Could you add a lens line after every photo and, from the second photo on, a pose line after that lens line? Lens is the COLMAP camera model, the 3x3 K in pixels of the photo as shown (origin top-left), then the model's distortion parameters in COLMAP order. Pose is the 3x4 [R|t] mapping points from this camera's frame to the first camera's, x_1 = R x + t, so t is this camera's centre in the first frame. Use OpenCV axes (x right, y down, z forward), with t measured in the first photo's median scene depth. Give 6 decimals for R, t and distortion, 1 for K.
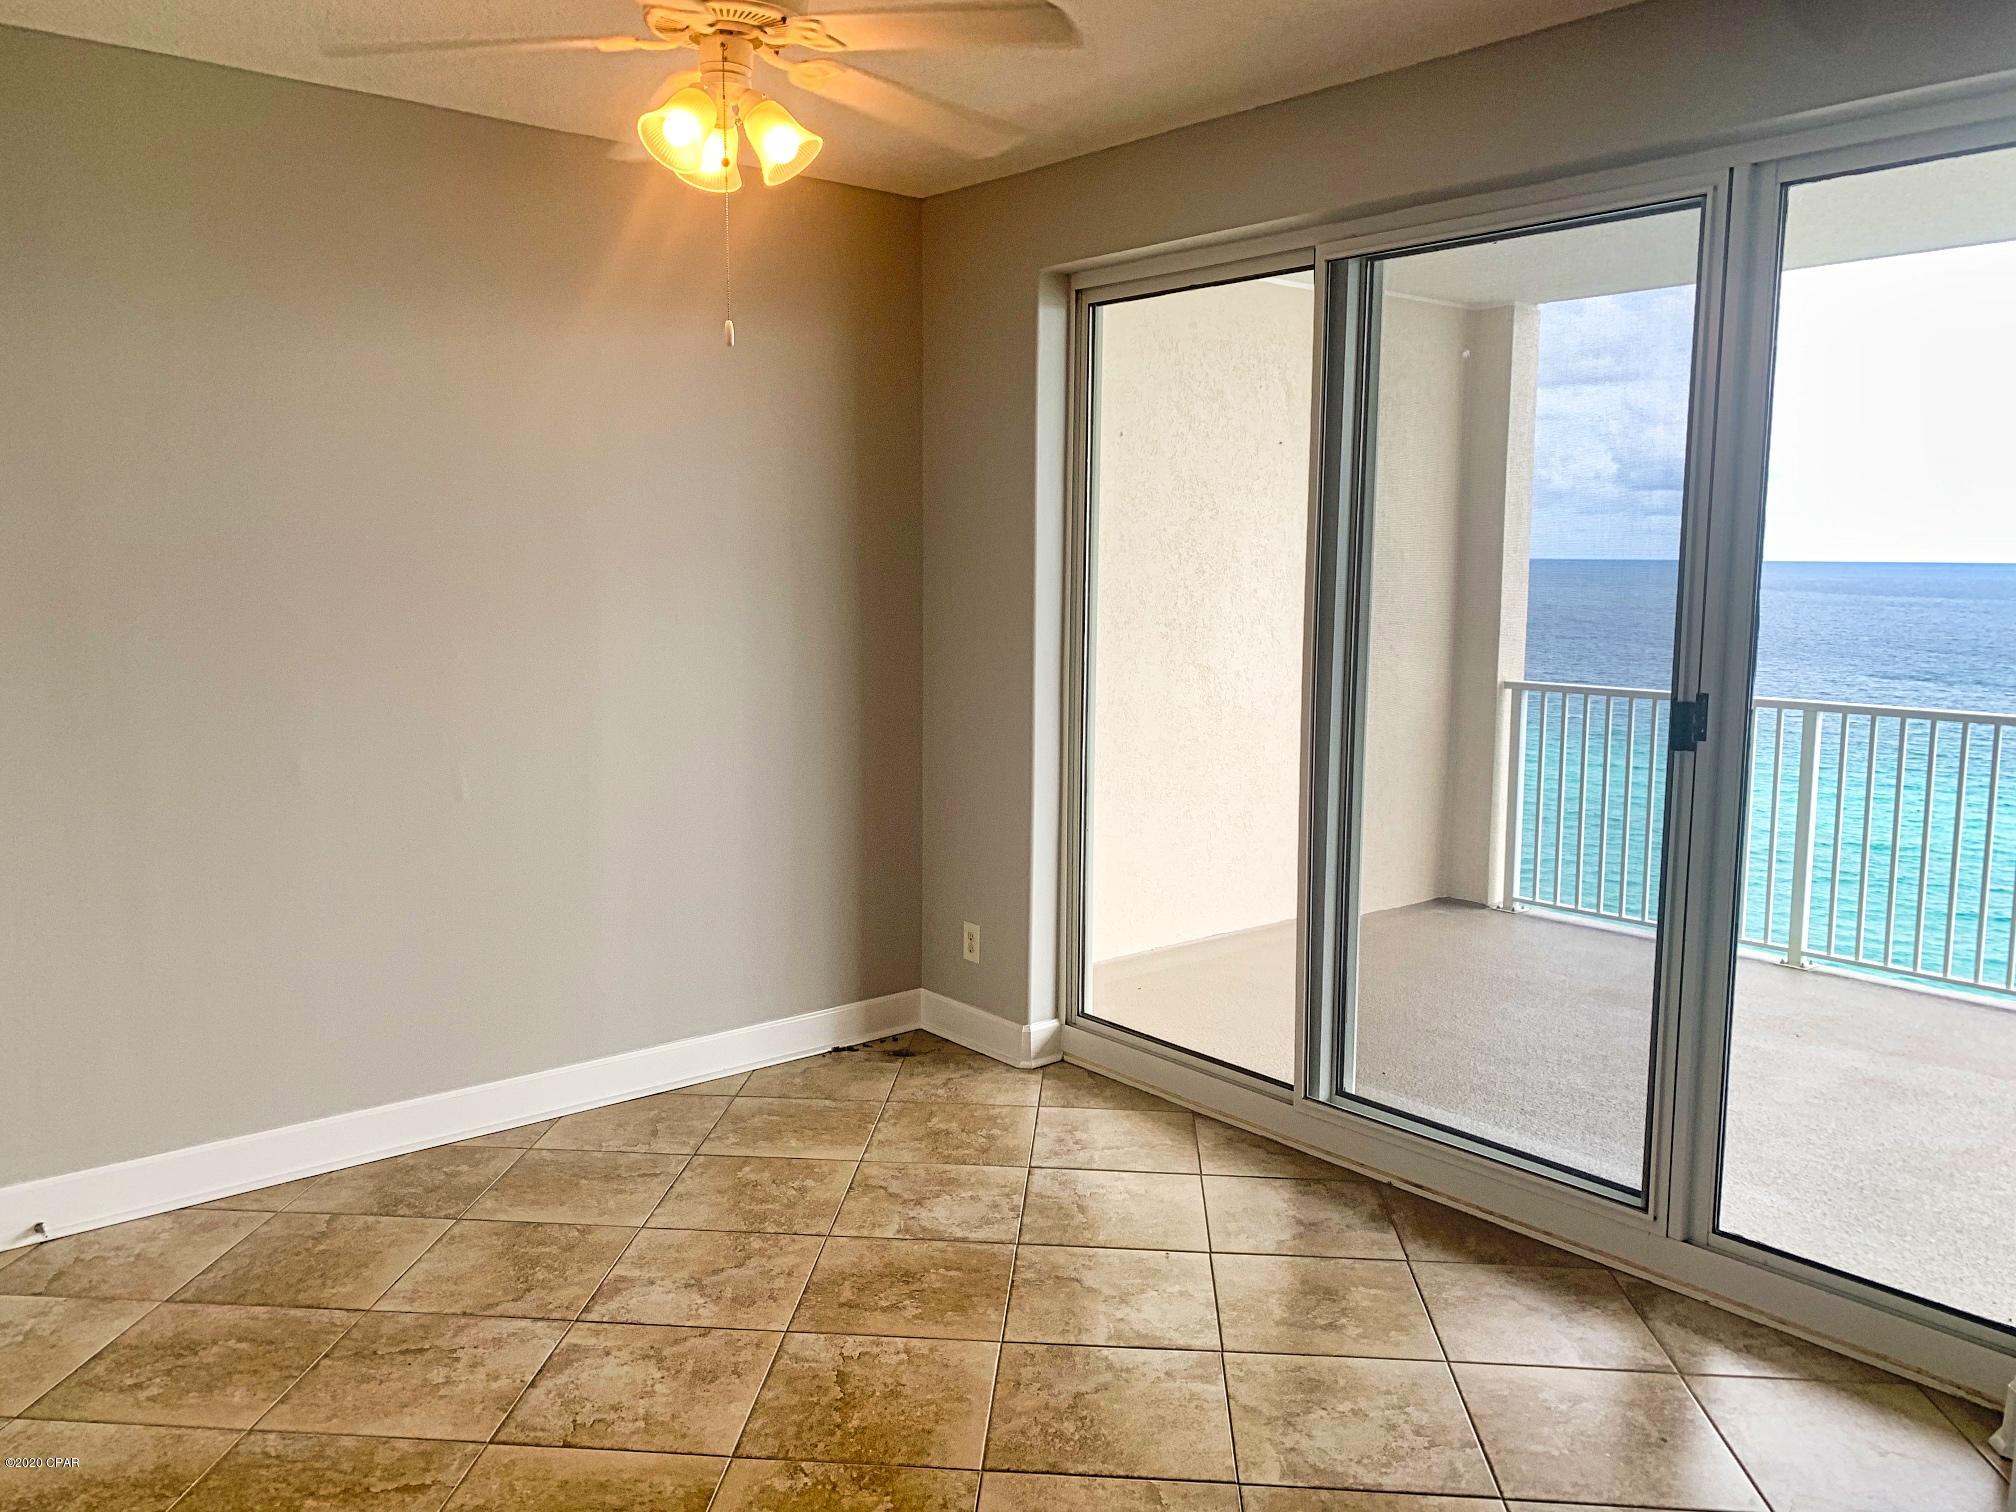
lens RADIAL K [[1566.2, 0, 1028.9], [0, 1566.2, 748.2], [0, 0, 1]] dist [0.036318, -0.007961]
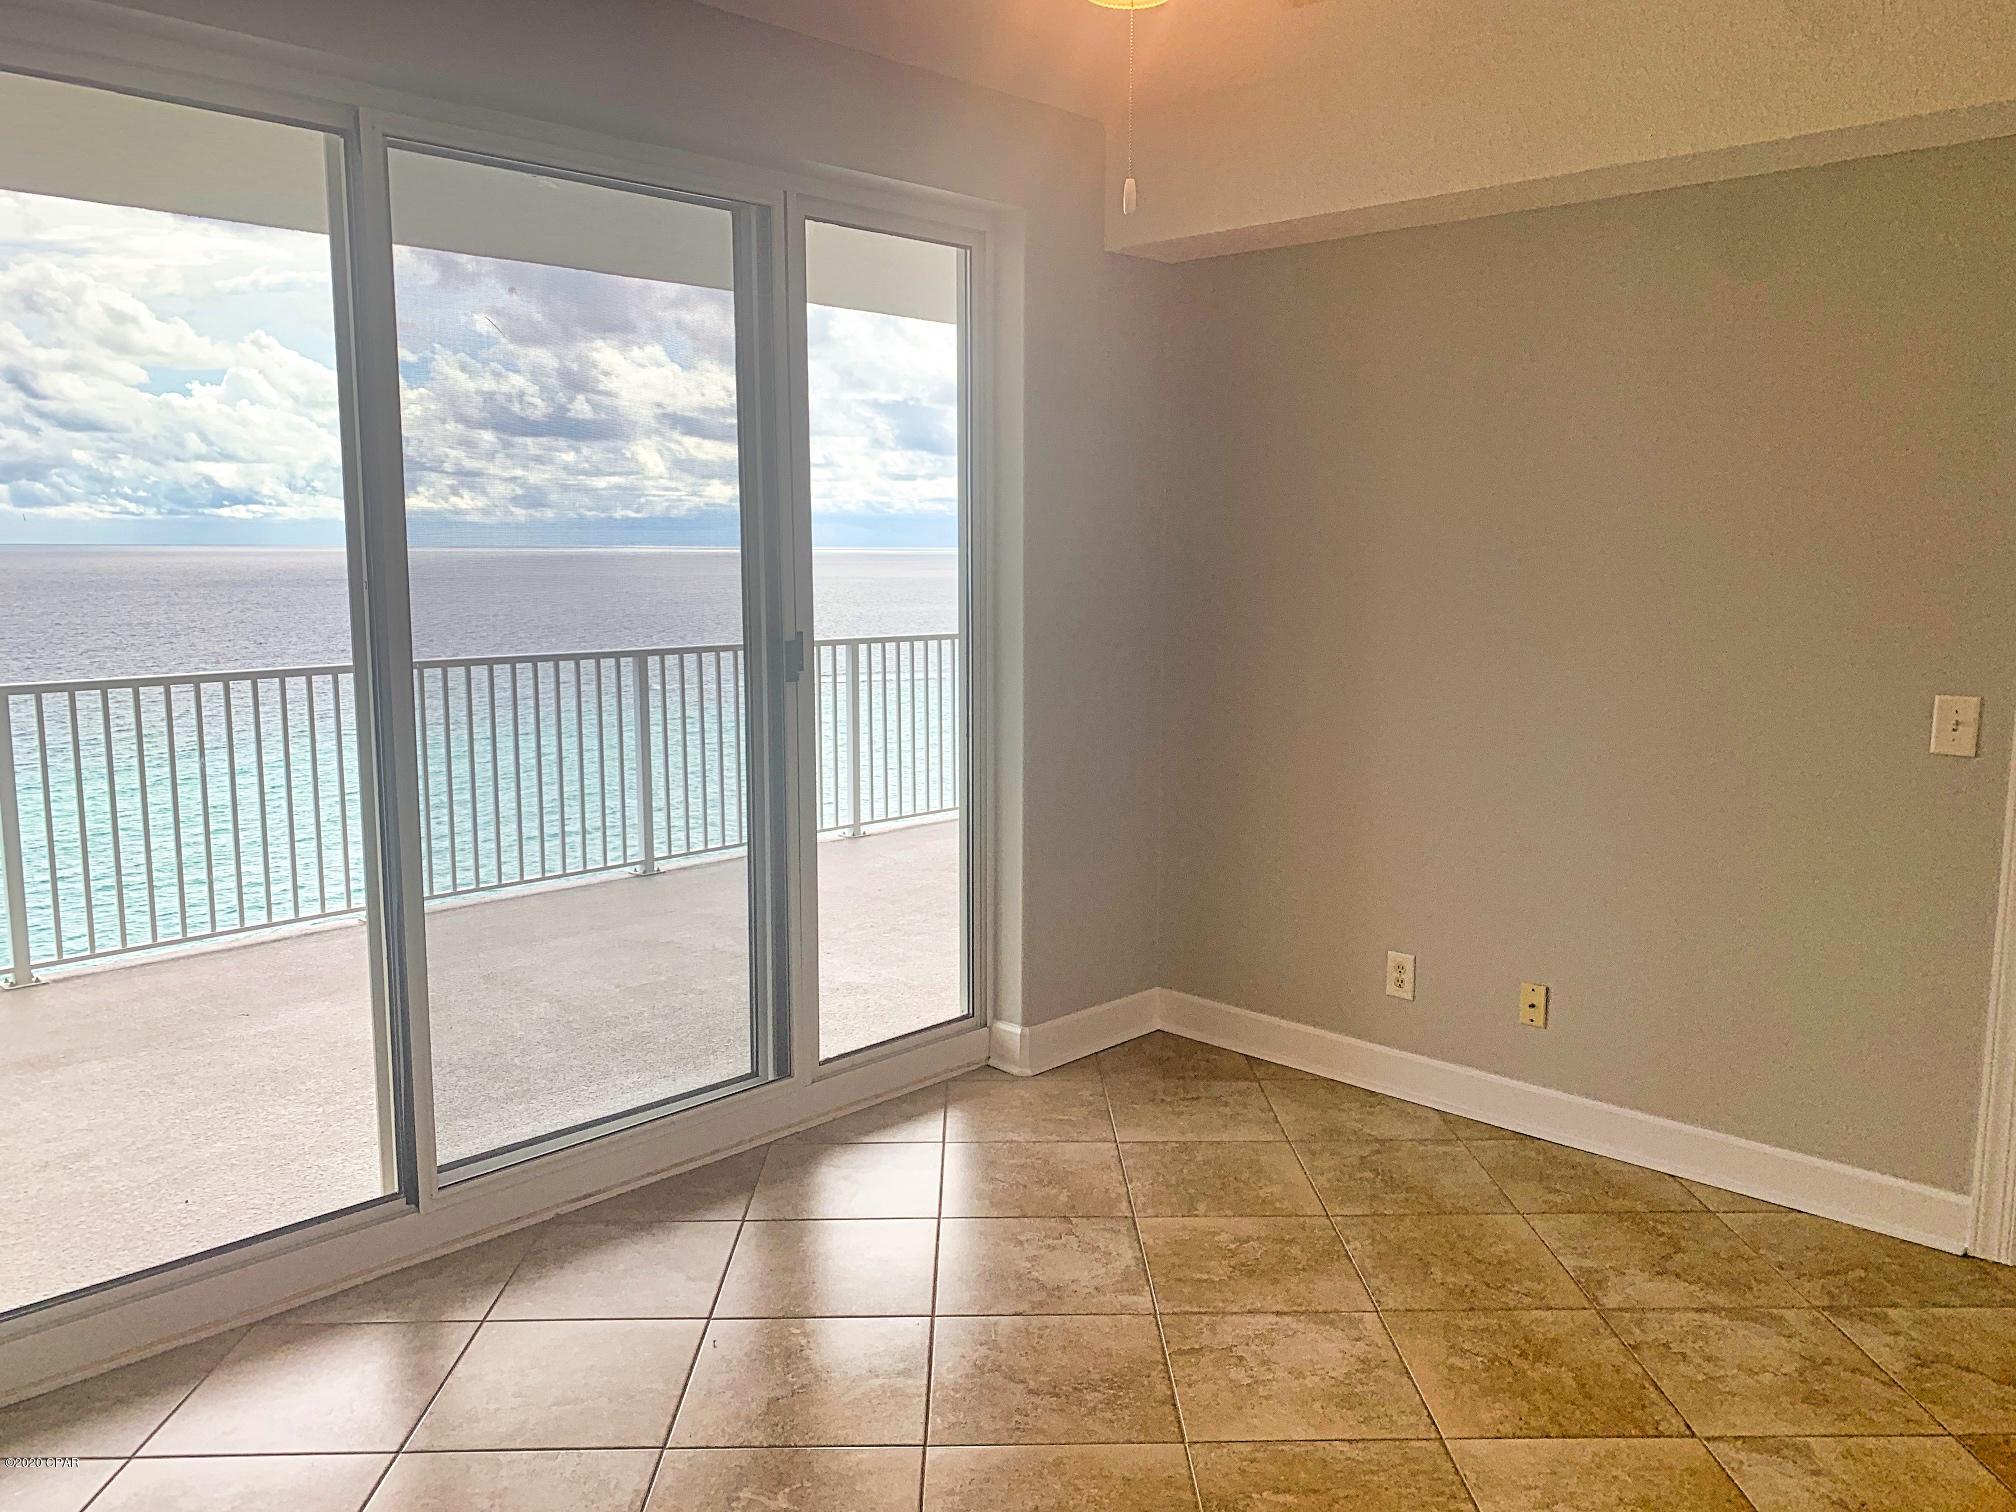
lens RADIAL K [[1514.0, 0, 1008.0], [0, 1514.0, 756.0], [0, 0, 1]] dist [0.194254, -0.323185]
pose [[-0.083478, -0.144286, 0.986009, -0.691832], [0.116762, 0.981230, 0.153473, -0.097381], [-0.989645, 0.127940, -0.065064, 0.838633]]
